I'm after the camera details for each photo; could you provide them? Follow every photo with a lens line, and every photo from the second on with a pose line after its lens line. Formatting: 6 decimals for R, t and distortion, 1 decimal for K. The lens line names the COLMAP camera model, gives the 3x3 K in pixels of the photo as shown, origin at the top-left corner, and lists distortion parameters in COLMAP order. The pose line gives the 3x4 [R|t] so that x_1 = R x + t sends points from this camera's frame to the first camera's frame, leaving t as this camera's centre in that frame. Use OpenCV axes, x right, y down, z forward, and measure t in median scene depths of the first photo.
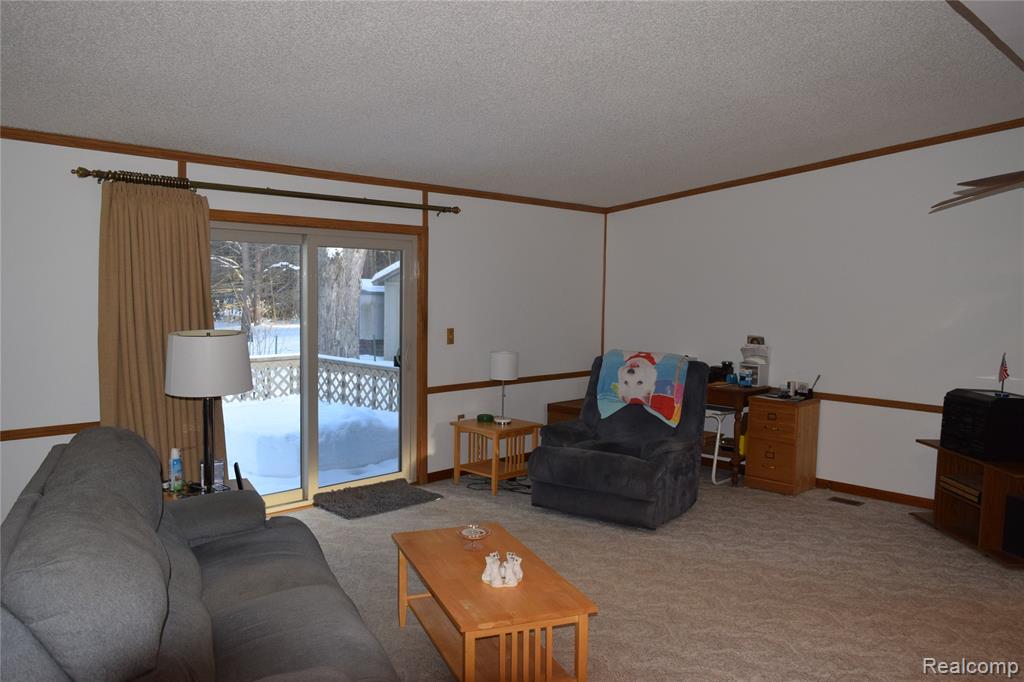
lens RADIAL K [[799.5, 0, 512.0], [0, 799.5, 341.0], [0, 0, 1]] dist [0.001212, -0.000067]
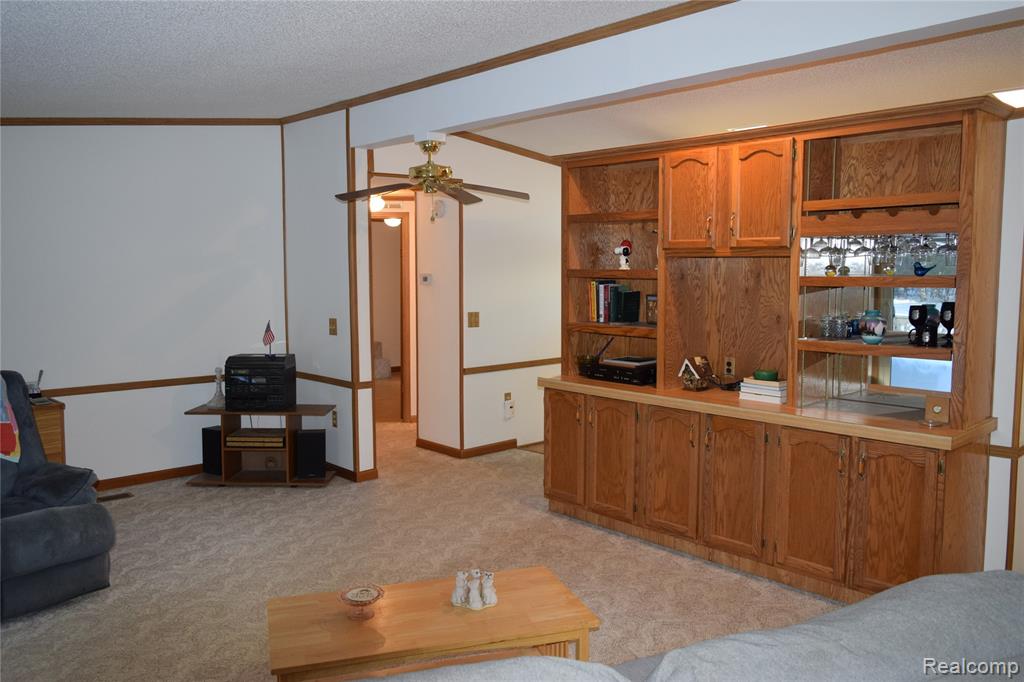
lens RADIAL K [[799.5, 0, 512.0], [0, 799.5, 341.0], [0, 0, 1]] dist [0.001212, -0.000067]
pose [[0.050899, -0.099167, 0.993768, -0.560175], [0.075504, 0.992592, 0.095183, -0.038821], [-0.995846, 0.070189, 0.058010, 0.590965]]
